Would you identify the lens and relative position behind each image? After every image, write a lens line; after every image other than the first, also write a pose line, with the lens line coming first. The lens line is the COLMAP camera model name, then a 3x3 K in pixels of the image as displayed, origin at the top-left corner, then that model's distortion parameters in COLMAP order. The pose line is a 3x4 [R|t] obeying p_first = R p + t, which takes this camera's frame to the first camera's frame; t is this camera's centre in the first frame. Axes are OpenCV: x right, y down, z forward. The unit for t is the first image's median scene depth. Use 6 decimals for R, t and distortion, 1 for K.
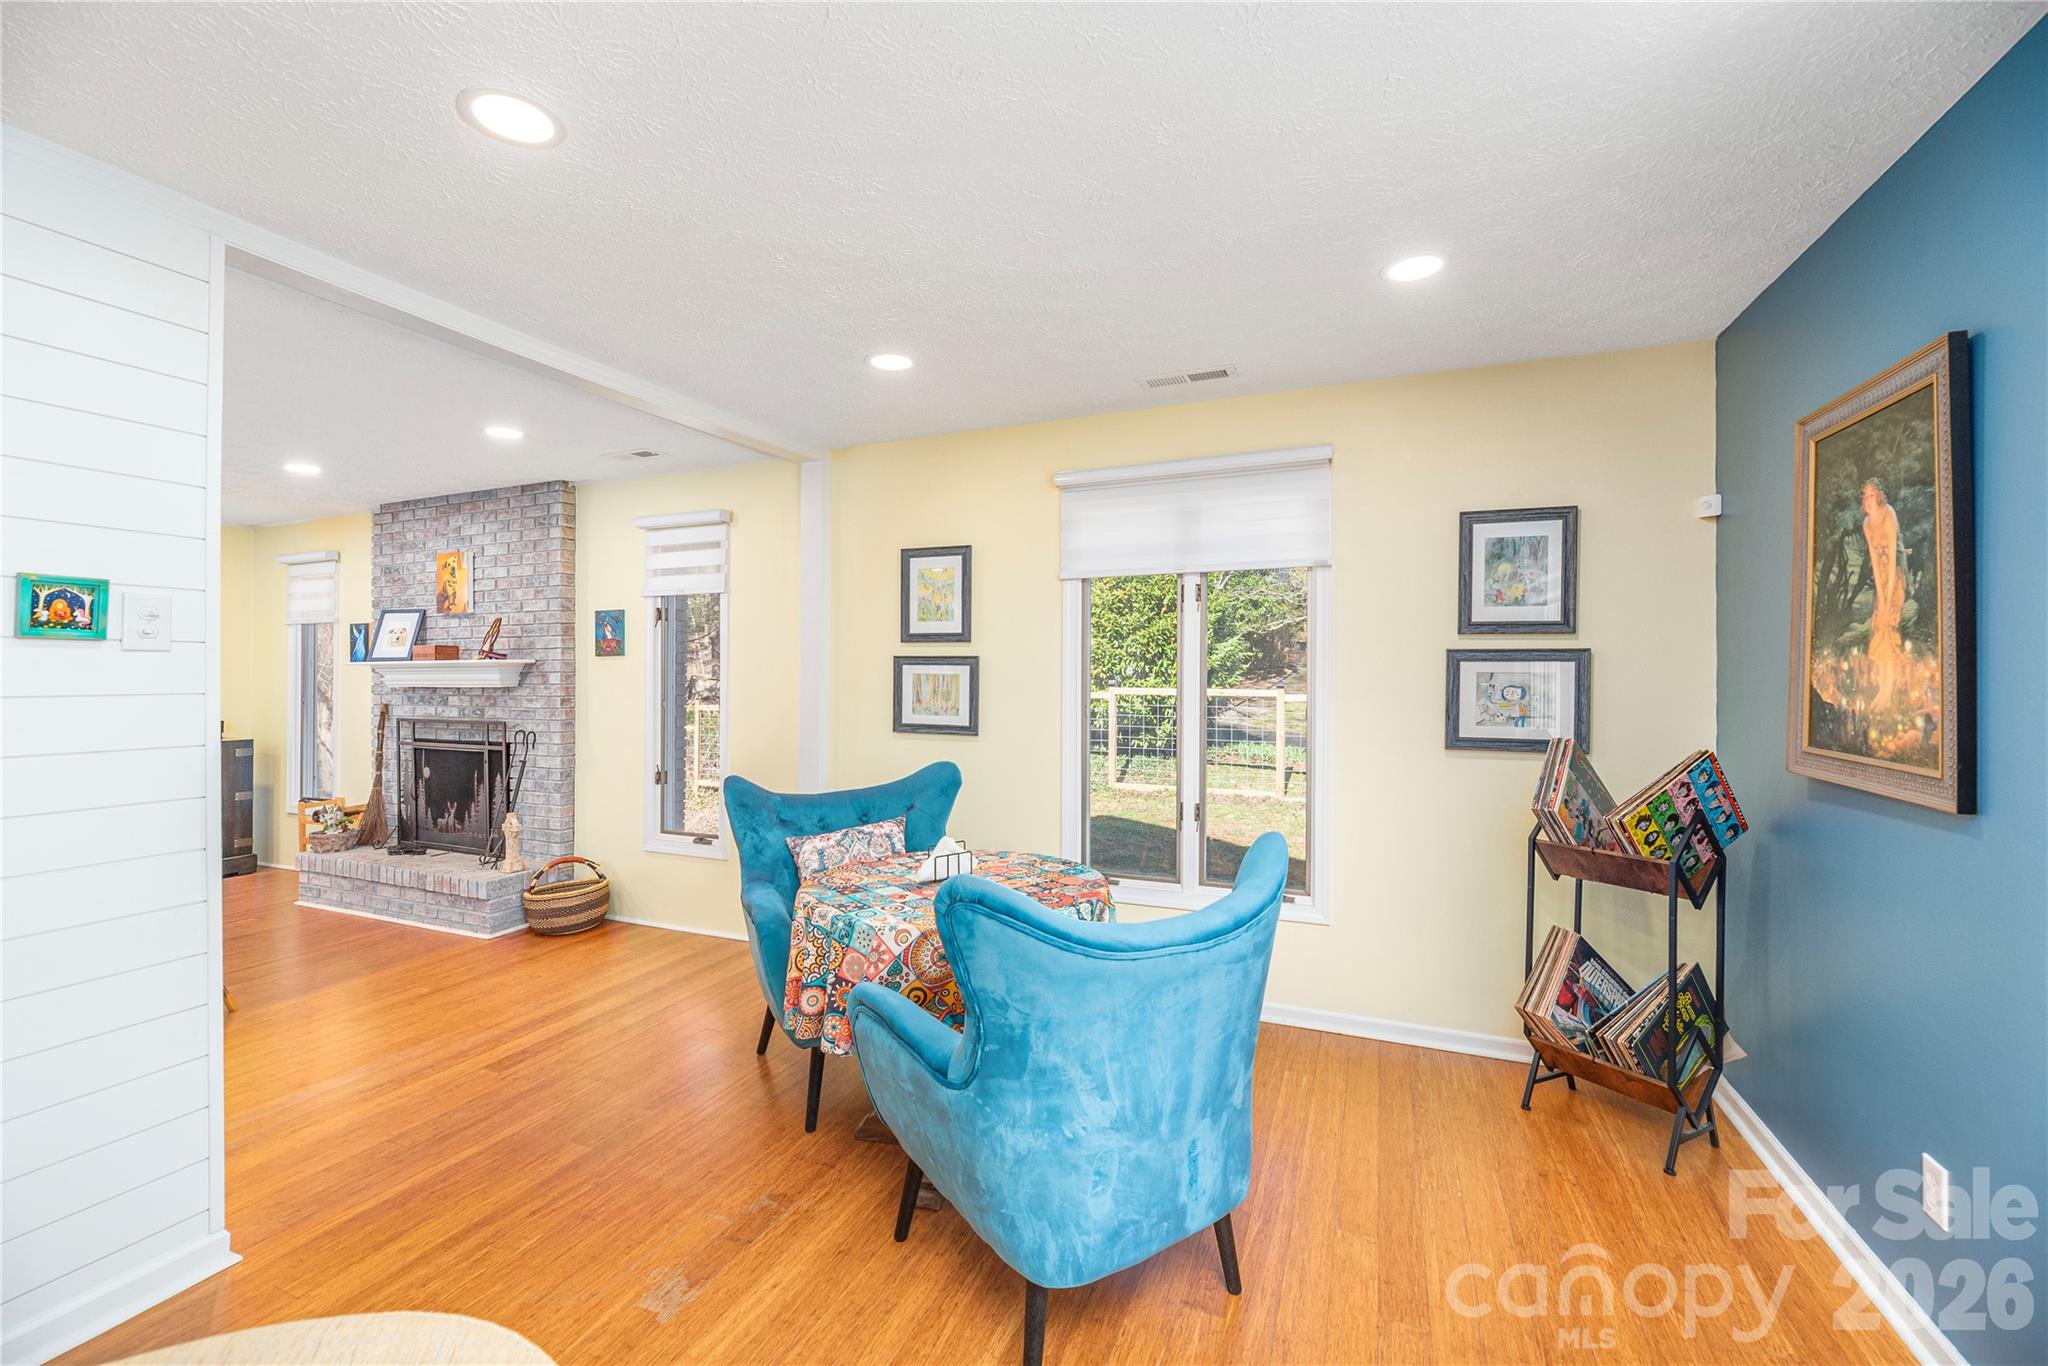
lens RADIAL K [[841.6, 0, 1010.7], [0, 841.6, 673.3], [0, 0, 1]] dist [0.000812, 0.000443]
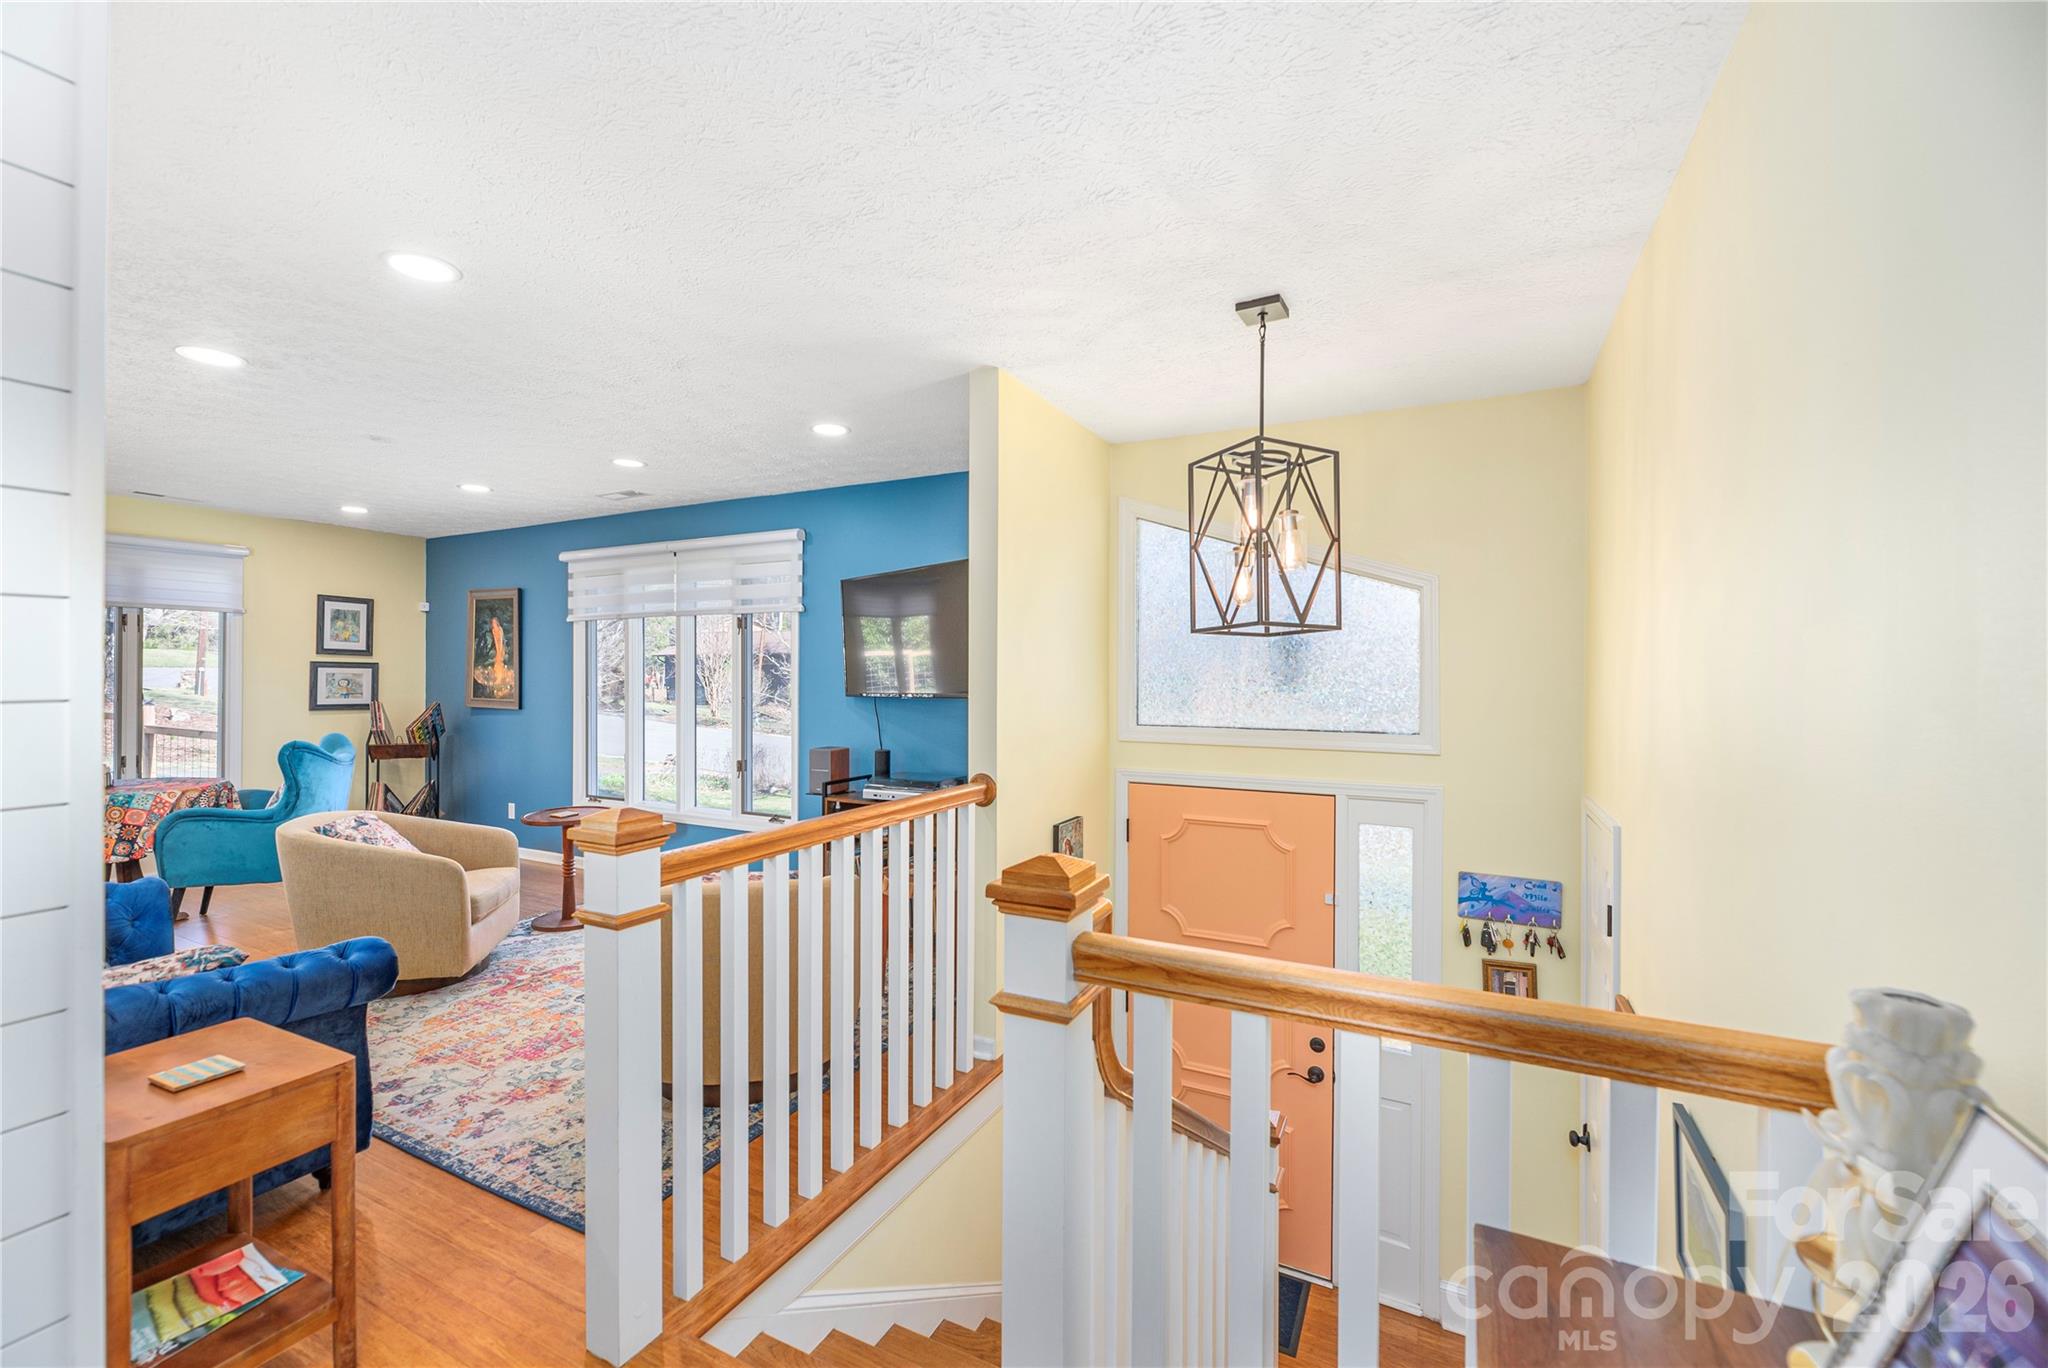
lens RADIAL K [[841.6, 0, 1012.8], [0, 841.6, 677.3], [0, 0, 1]] dist [0.000812, 0.000443]
pose [[0.080310, 0.002373, 0.996767, -2.054097], [-0.005115, 0.999985, -0.001968, 0.007857], [-0.996757, -0.004940, 0.080321, -1.271456]]
